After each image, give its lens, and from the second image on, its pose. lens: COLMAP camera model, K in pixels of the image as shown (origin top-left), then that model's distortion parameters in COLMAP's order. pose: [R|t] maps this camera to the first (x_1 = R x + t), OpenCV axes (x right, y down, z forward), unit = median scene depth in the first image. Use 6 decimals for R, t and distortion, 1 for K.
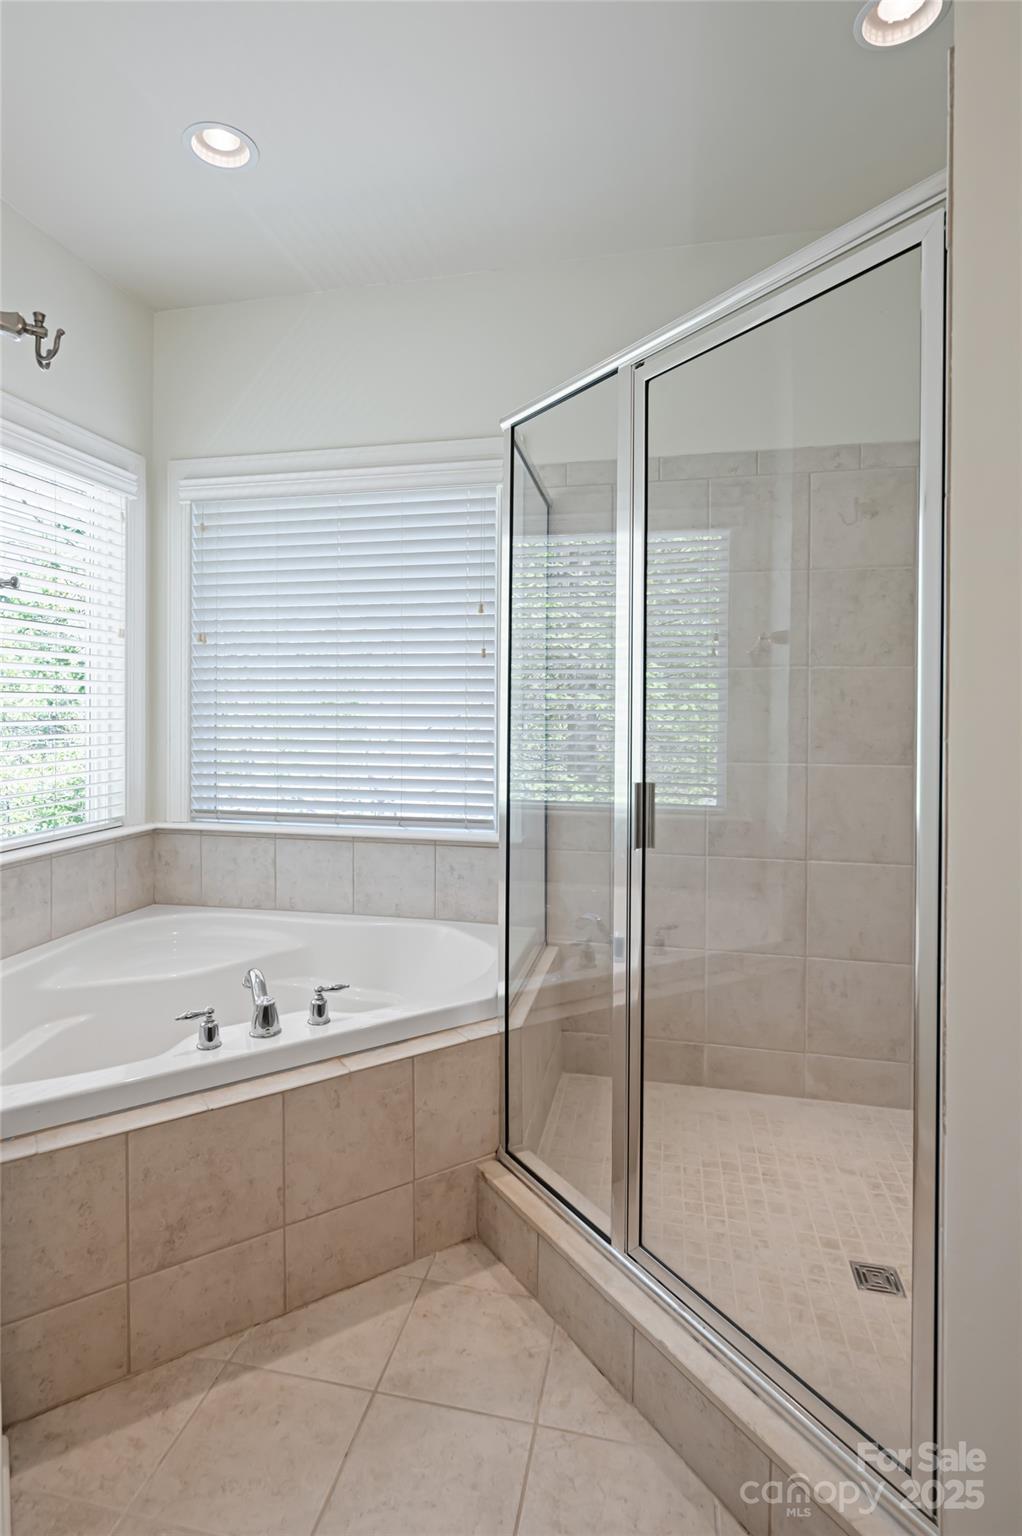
lens RADIAL K [[781.4, 0, 501.7], [0, 781.4, 712.1], [0, 0, 1]] dist [0.000187, 0.001091]
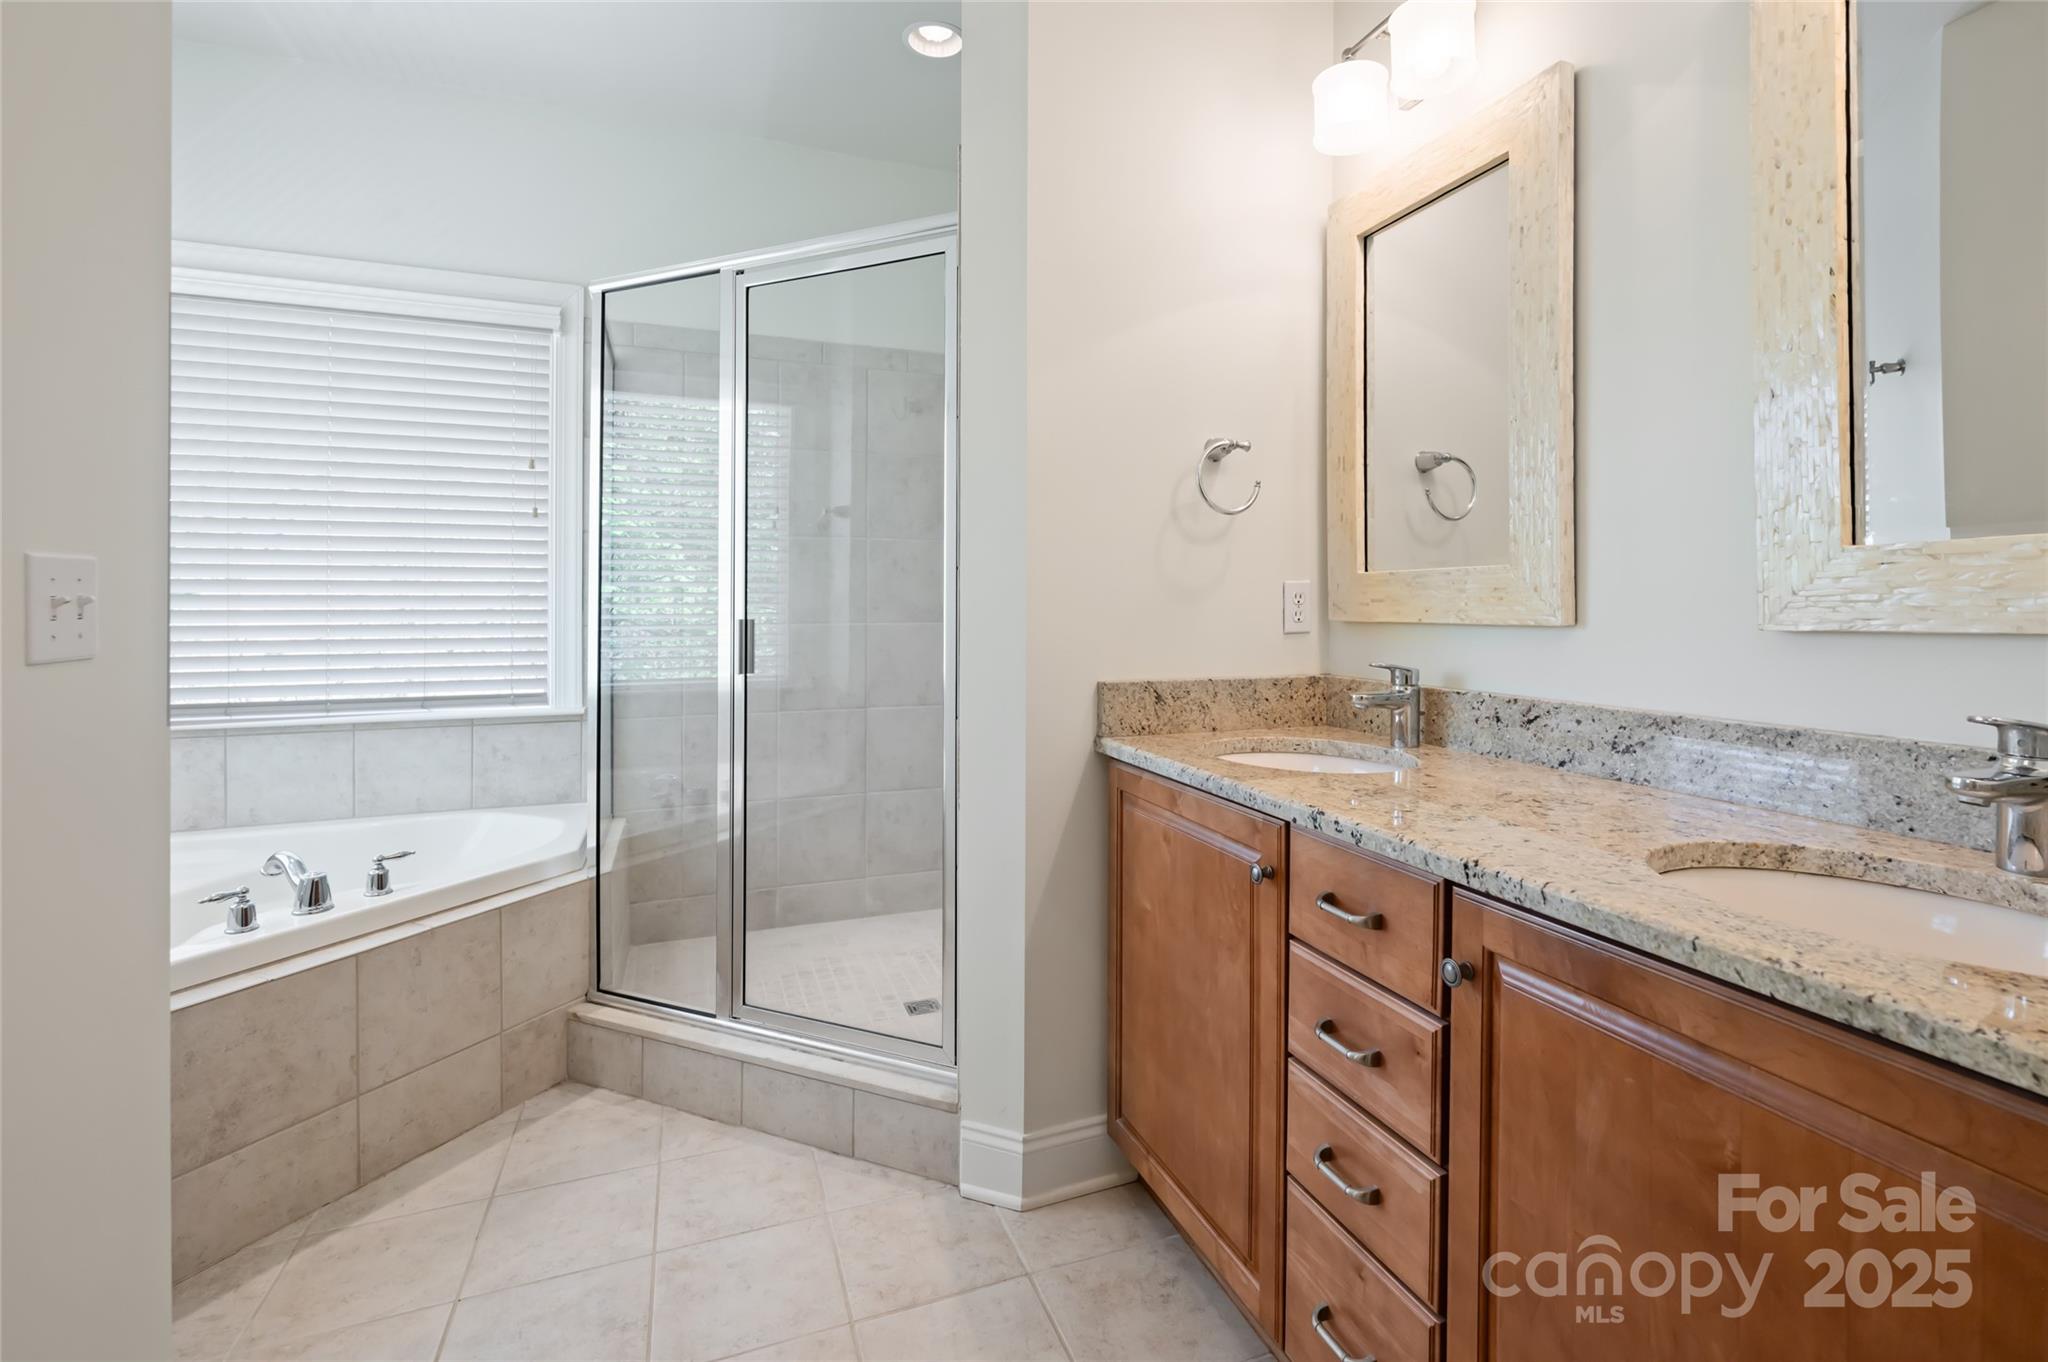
lens RADIAL K [[893.9, 0, 1026.7], [0, 893.9, 602.8], [0, 0, 1]] dist [-0.001255, 0.000142]
pose [[0.845141, -0.002245, 0.534539, -0.153958], [0.004158, 0.999989, -0.002374, 0.057437], [-0.534527, 0.004229, 0.845141, -0.322826]]
